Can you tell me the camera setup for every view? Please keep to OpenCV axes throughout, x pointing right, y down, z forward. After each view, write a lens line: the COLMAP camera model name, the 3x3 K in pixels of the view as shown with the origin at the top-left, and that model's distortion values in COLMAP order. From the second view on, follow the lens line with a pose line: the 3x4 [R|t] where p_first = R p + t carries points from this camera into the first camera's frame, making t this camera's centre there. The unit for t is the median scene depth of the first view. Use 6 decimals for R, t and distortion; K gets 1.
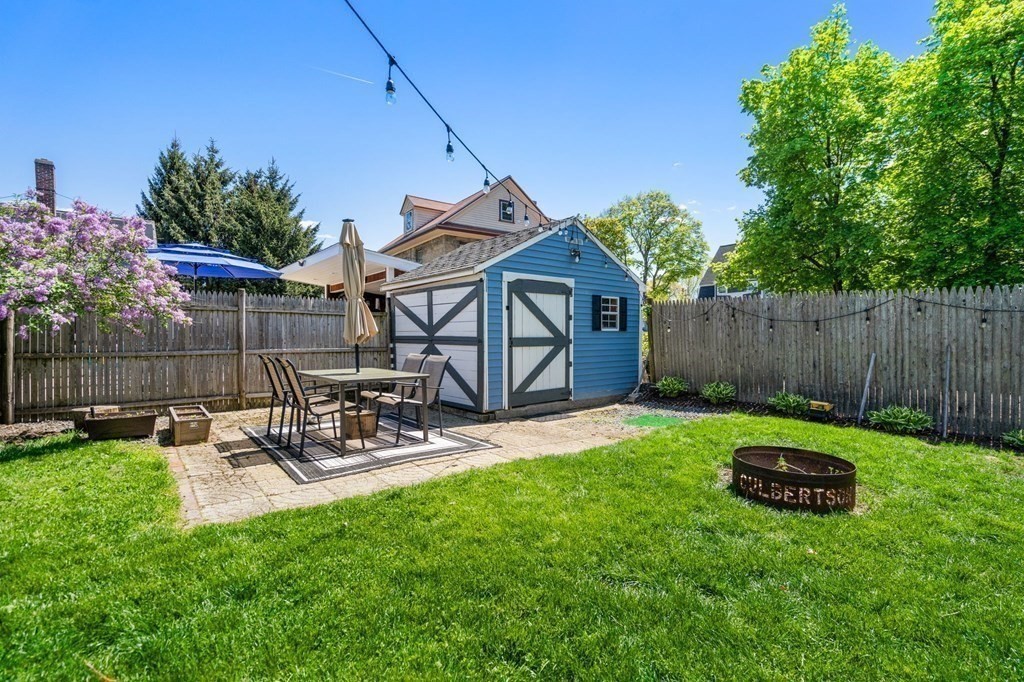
lens RADIAL K [[478.0, 0, 513.2], [0, 478.0, 344.5], [0, 0, 1]] dist [0.001323, 0.000632]
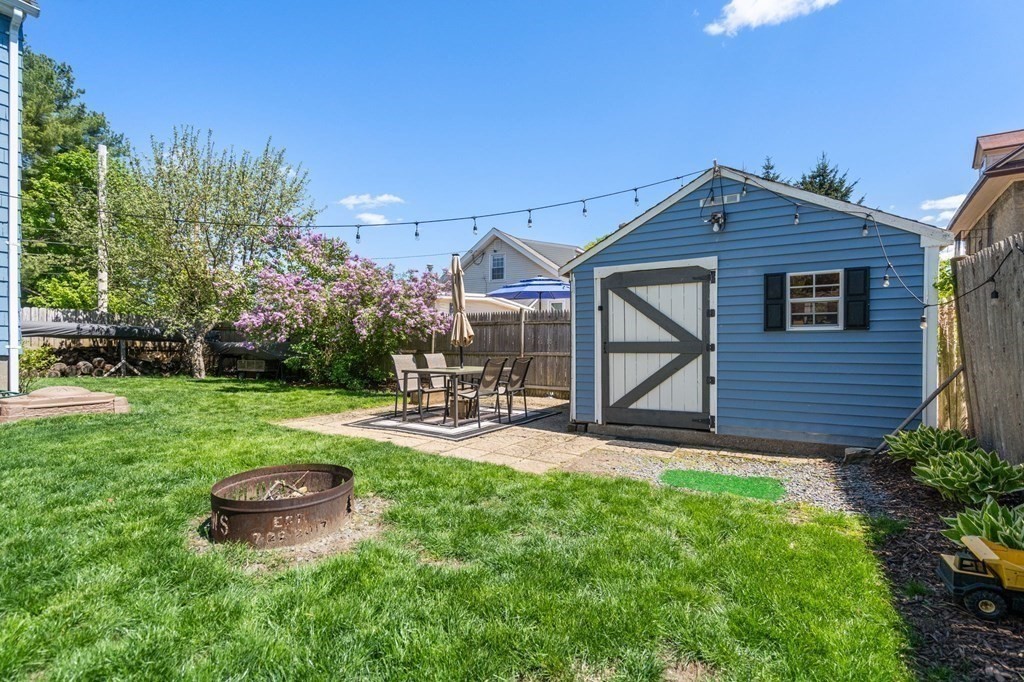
lens RADIAL K [[478.0, 0, 513.2], [0, 478.0, 344.5], [0, 0, 1]] dist [0.001323, 0.000632]
pose [[0.330605, -0.000673, -0.943769, 0.678726], [-0.017176, 0.999830, -0.006730, -0.001148], [0.943613, 0.018435, 0.330537, 0.498980]]
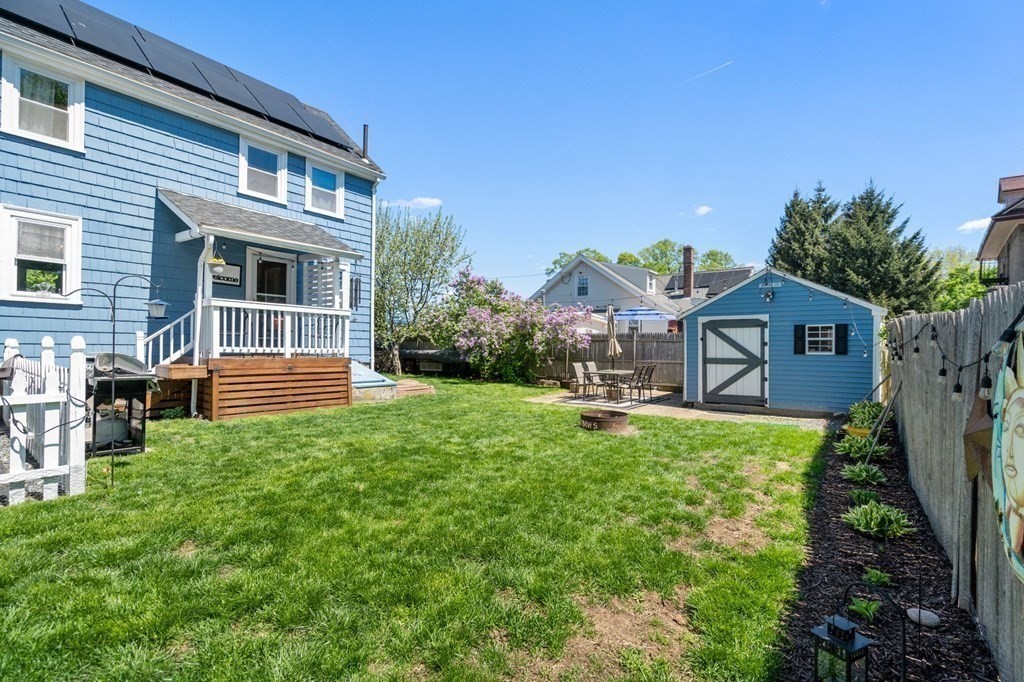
lens RADIAL K [[474.3, 0, 512.0], [0, 474.3, 341.0], [0, 0, 1]] dist [0.000647, 0.000881]
pose [[0.235199, -0.004643, -0.971936, 1.225393], [-0.020323, 0.999746, -0.009693, -0.037486], [0.971735, 0.022032, 0.235045, 0.012193]]
